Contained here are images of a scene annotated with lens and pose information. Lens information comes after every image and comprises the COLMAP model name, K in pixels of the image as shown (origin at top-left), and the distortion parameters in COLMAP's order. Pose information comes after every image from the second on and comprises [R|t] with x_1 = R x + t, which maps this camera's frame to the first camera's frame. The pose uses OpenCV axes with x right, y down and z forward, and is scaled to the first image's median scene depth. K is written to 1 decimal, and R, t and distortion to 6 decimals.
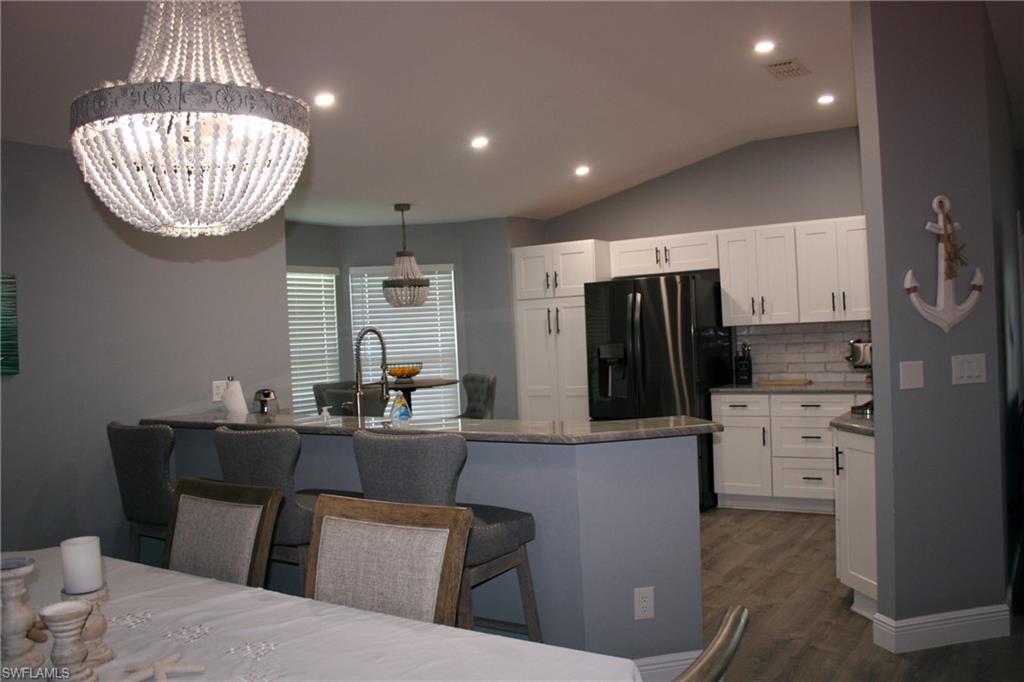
lens RADIAL K [[861.3, 0, 507.7], [0, 861.3, 338.7], [0, 0, 1]] dist [-0.143780, 0.101638]
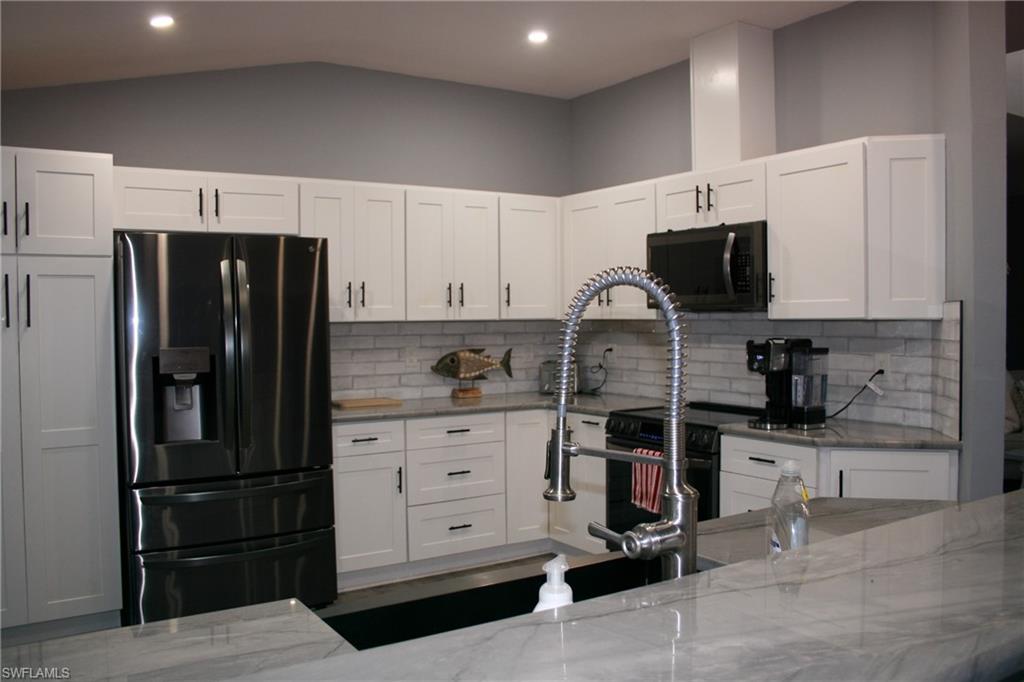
lens RADIAL K [[861.3, 0, 509.9], [0, 861.3, 346.2], [0, 0, 1]] dist [-0.143780, 0.101638]
pose [[0.408757, 0.010566, 0.912582, -0.287377], [-0.000126, 0.999934, -0.011521, 0.011468], [-0.912643, 0.004594, 0.408731, 0.578024]]
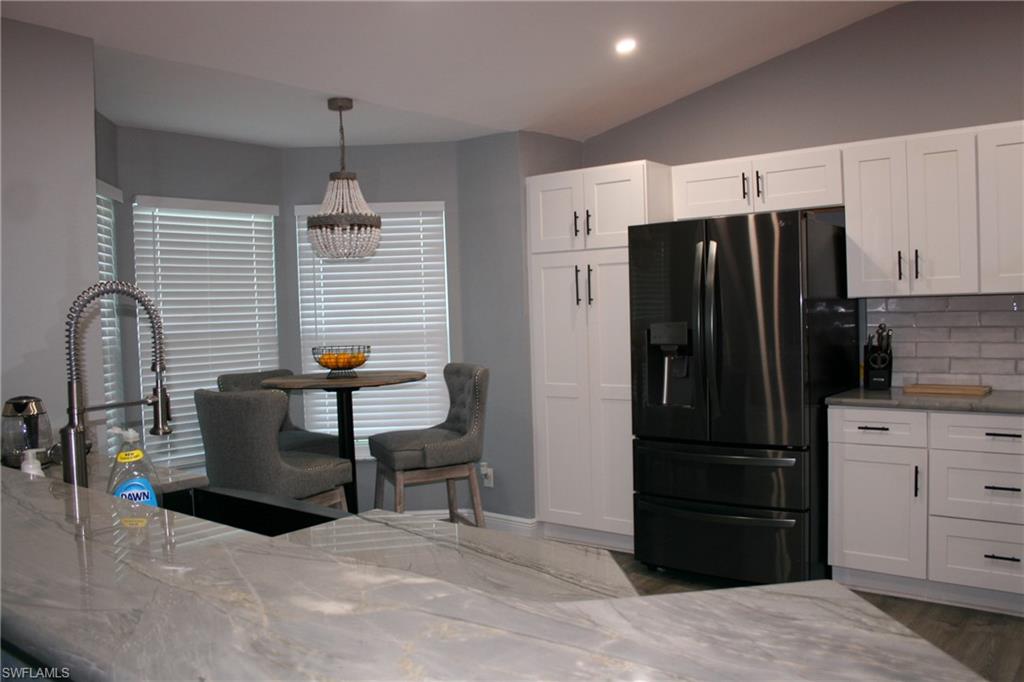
lens RADIAL K [[861.3, 0, 510.8], [0, 861.3, 337.0], [0, 0, 1]] dist [-0.143780, 0.101638]
pose [[0.995502, 0.018236, -0.092967, 0.063172], [-0.015102, 0.999297, 0.034307, -0.002898], [0.093527, -0.032748, 0.995078, 0.357064]]
